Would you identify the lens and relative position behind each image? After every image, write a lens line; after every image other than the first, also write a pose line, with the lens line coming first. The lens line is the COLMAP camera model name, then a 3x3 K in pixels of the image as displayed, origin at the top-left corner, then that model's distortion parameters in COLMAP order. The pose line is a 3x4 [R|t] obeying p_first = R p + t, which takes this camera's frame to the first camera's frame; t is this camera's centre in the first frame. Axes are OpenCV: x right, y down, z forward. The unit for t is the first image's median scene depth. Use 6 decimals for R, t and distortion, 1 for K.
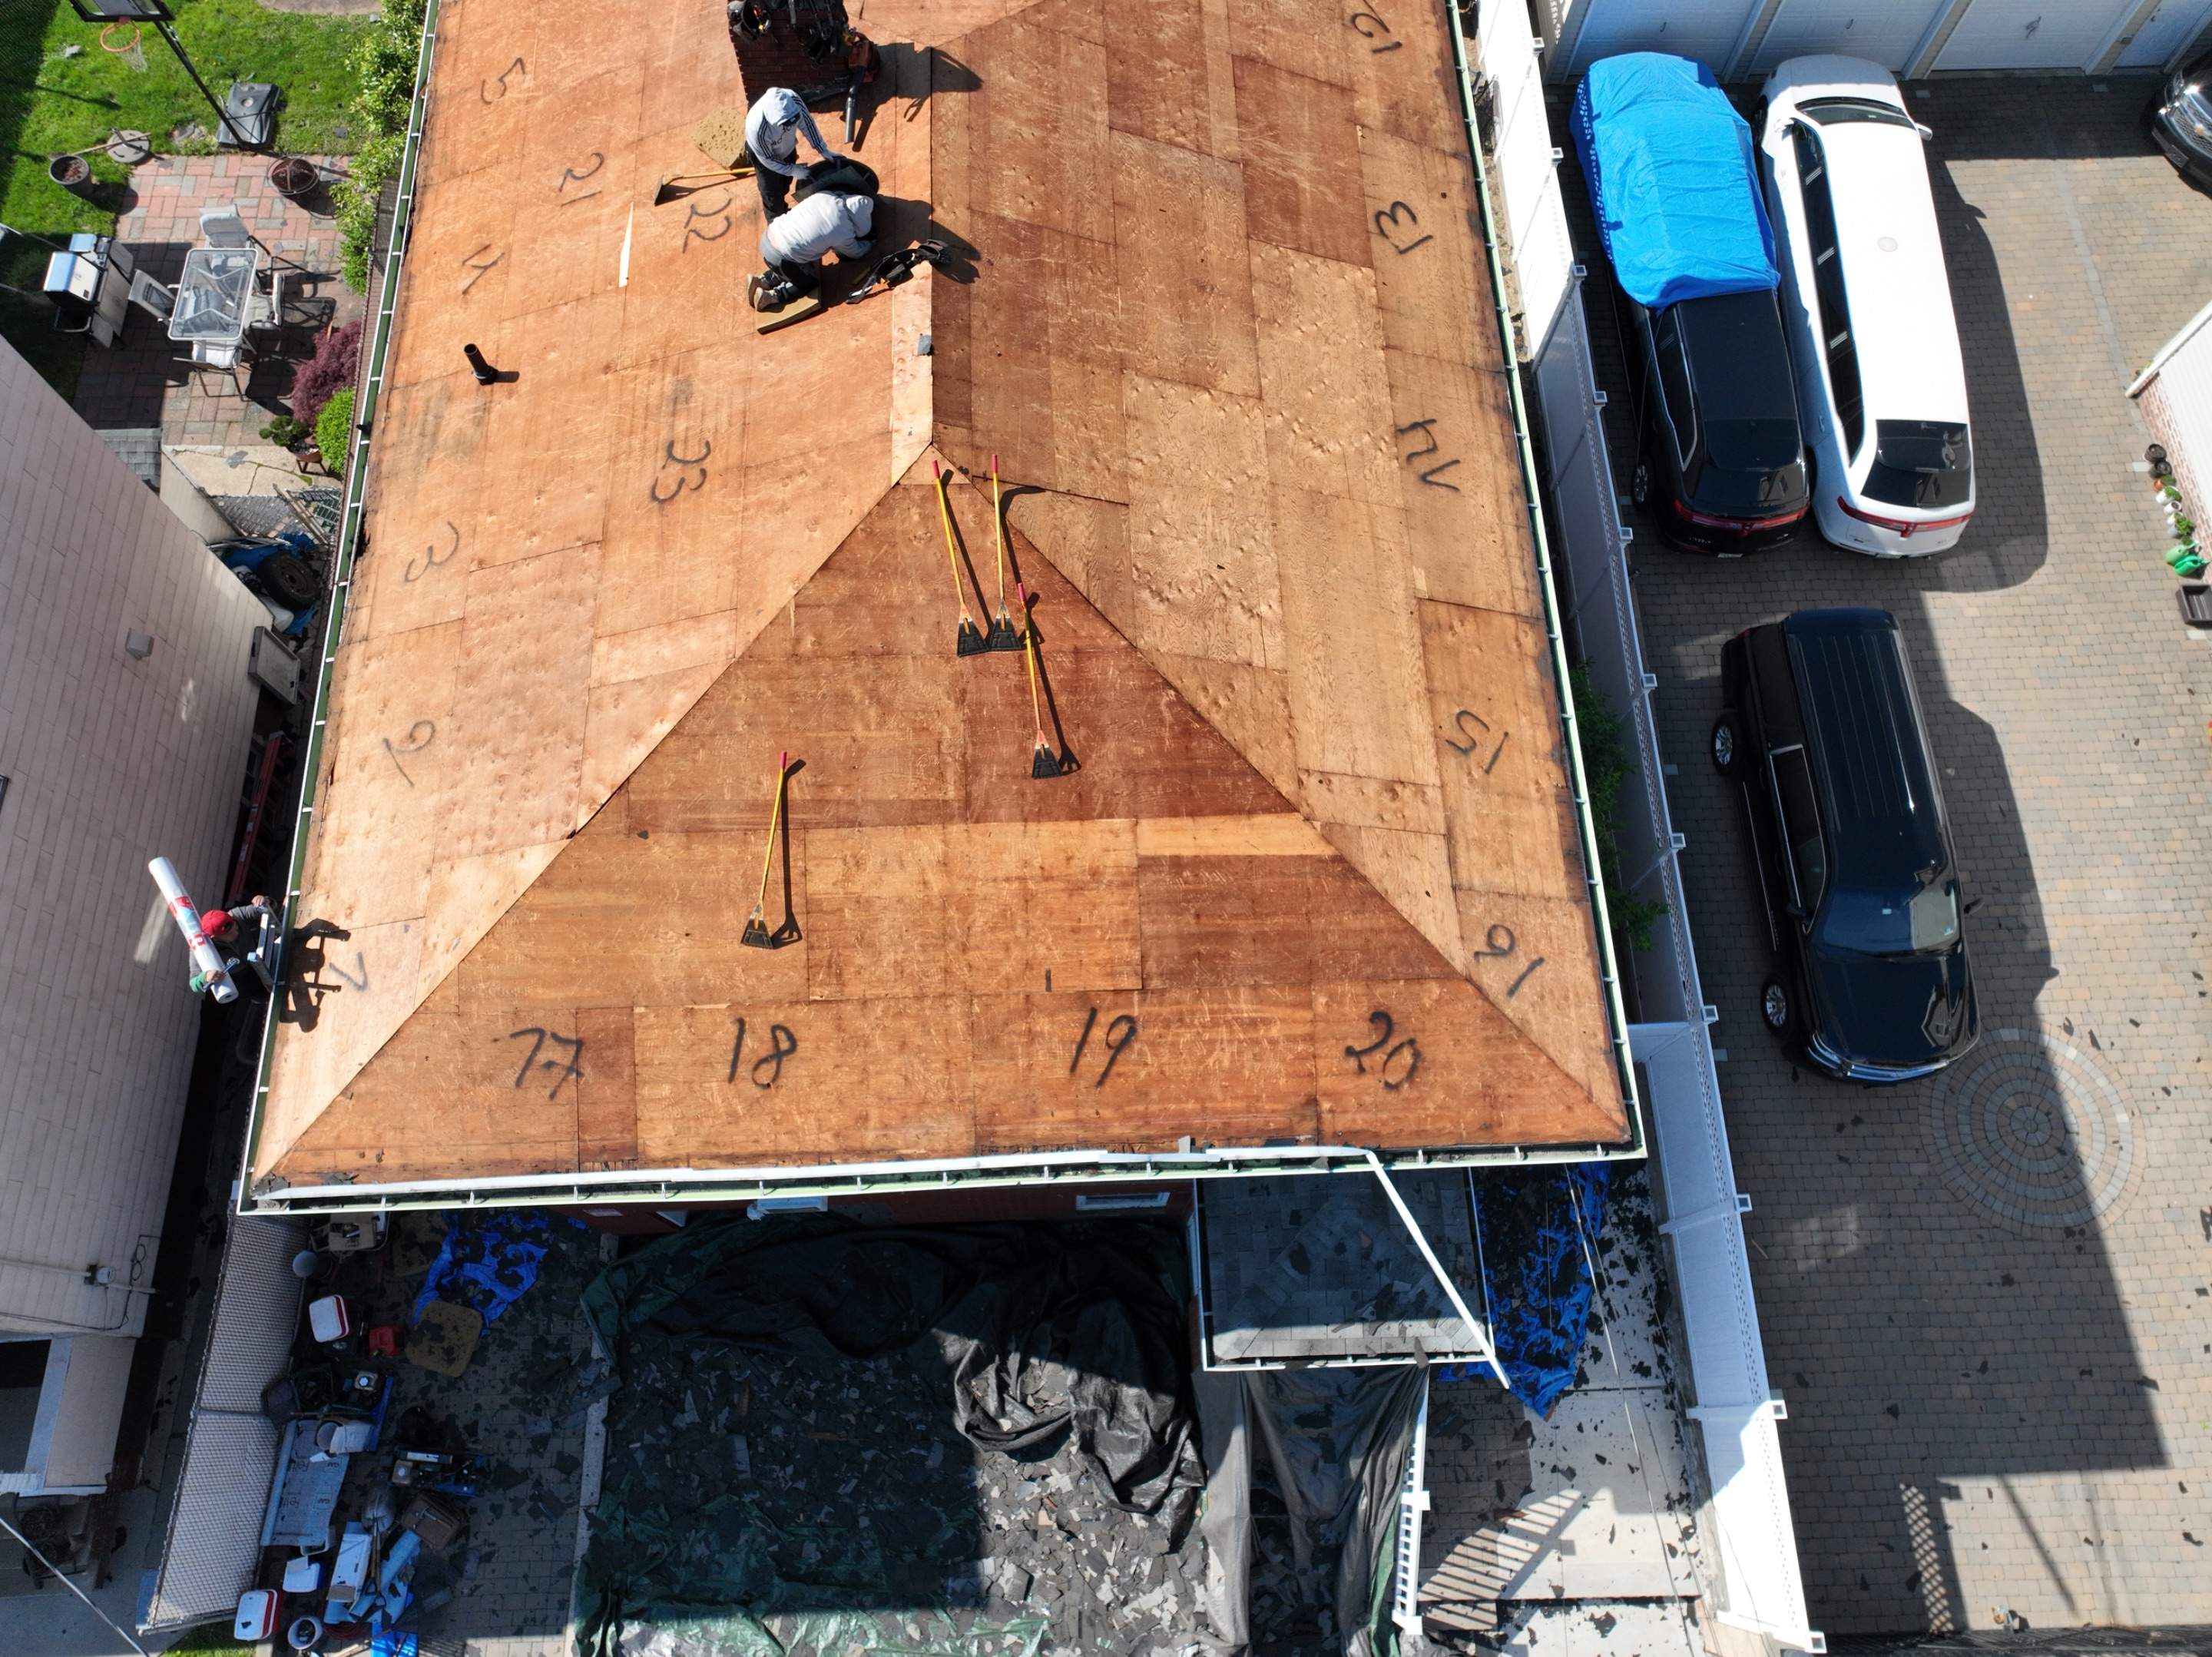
lens RADIAL K [[1561.1, 0, 1096.5], [0, 1561.1, 825.6], [0, 0, 1]] dist [-0.010428, 0.029172]
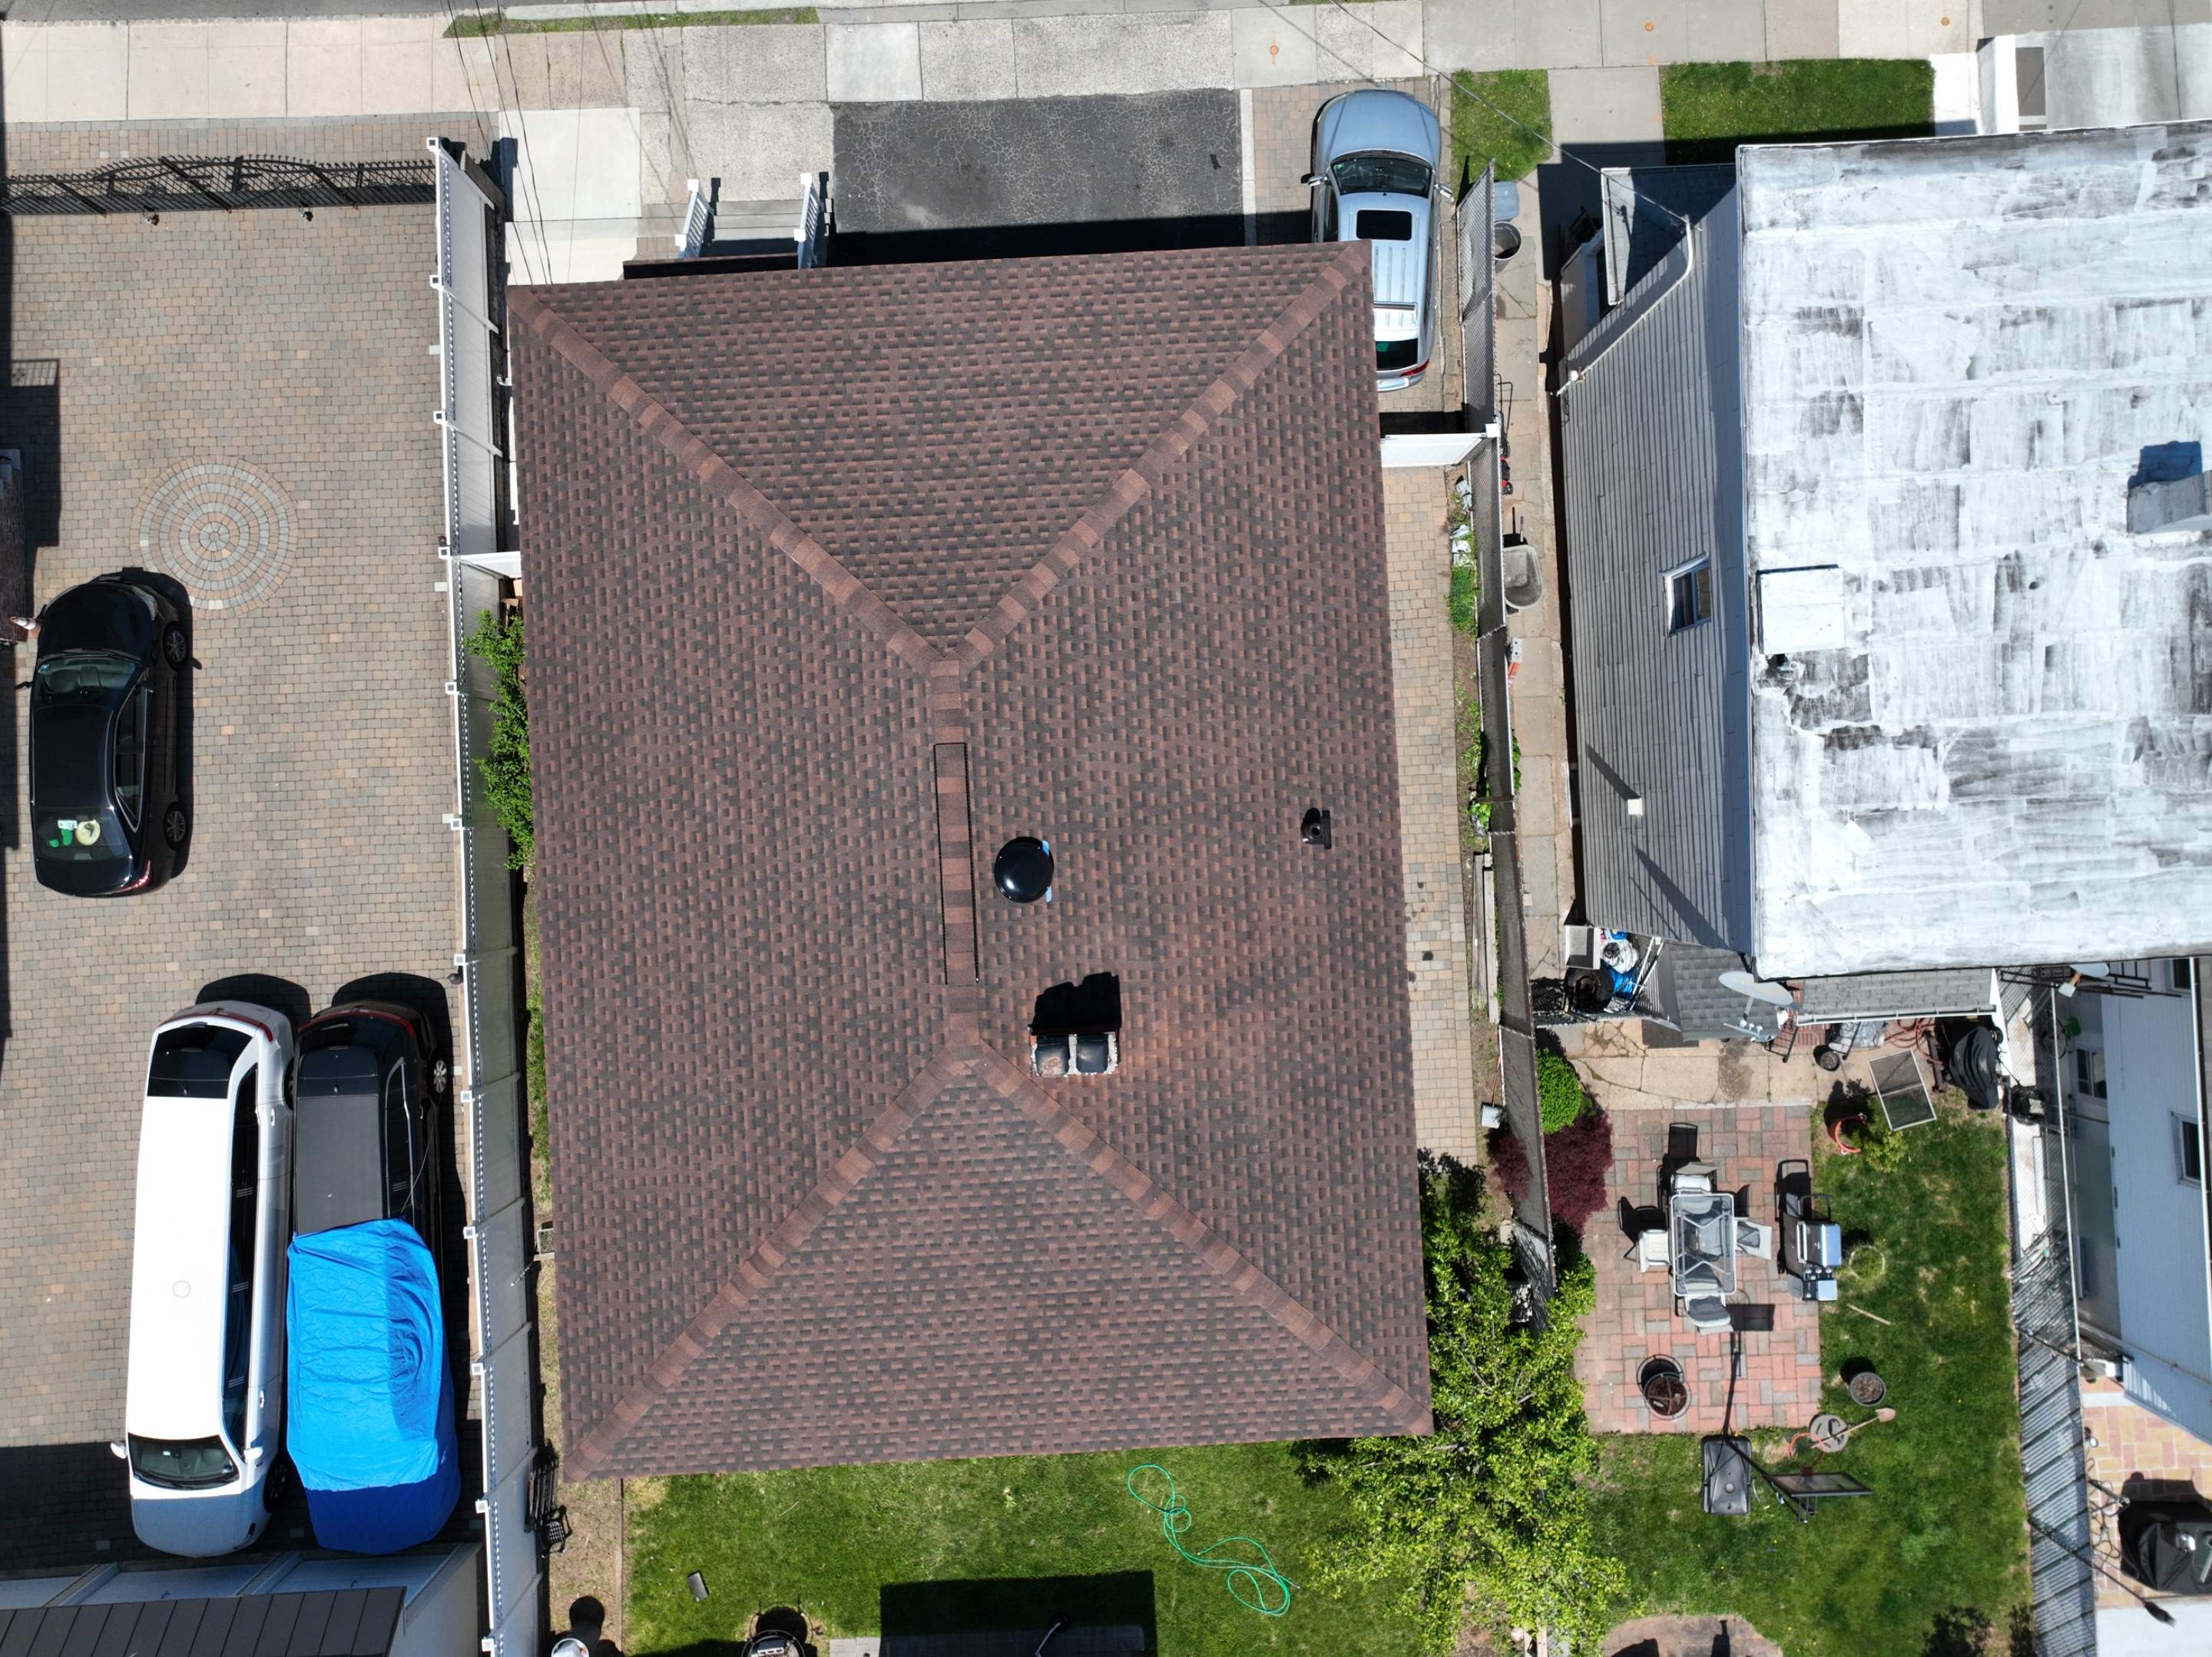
lens RADIAL K [[1561.1, 0, 1099.5], [0, 1561.1, 827.2], [0, 0, 1]] dist [-0.010428, 0.029172]
pose [[-0.999653, 0.012214, -0.023350, -0.129467], [-0.020080, -0.926869, 0.374847, -0.559867], [-0.017064, 0.375186, 0.926792, -0.165702]]
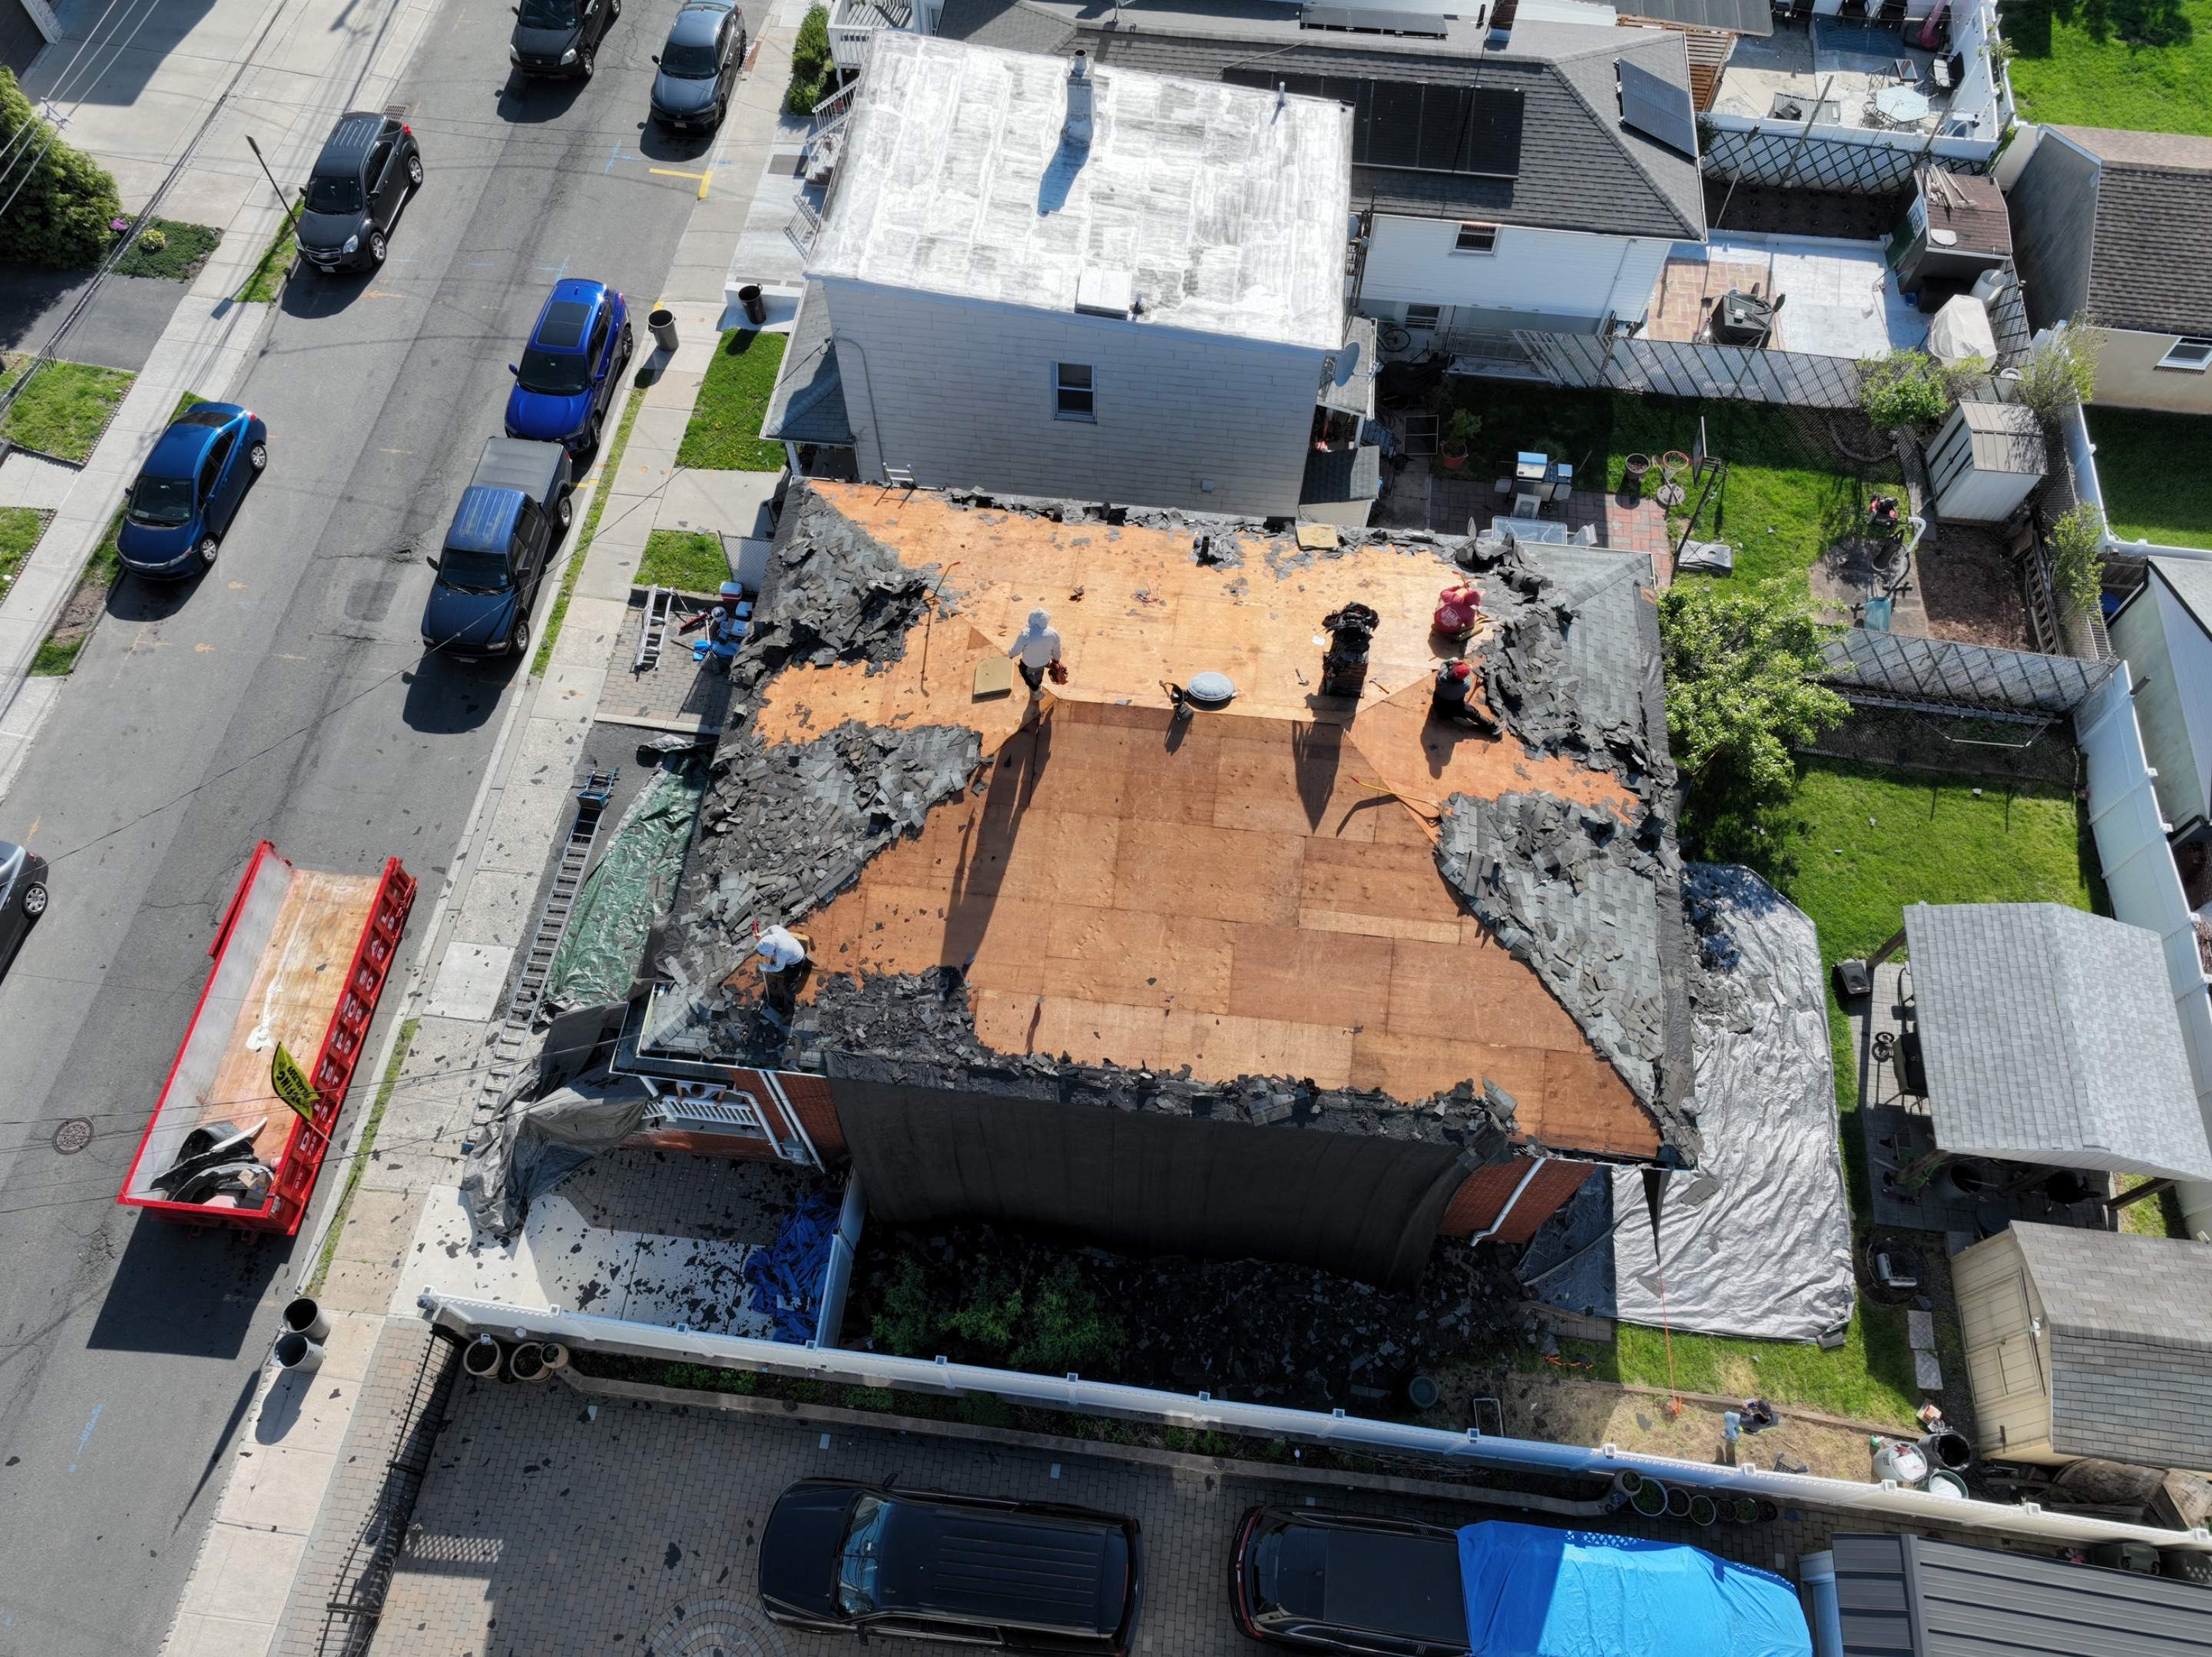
lens RADIAL K [[1561.1, 0, 1093.1], [0, 1561.1, 830.3], [0, 0, 1]] dist [-0.010428, 0.029172]
pose [[-0.153688, 0.854238, -0.496647, 0.586022], [-0.920019, 0.059654, 0.387306, -0.615100], [0.360479, 0.516449, 0.776747, -0.216403]]
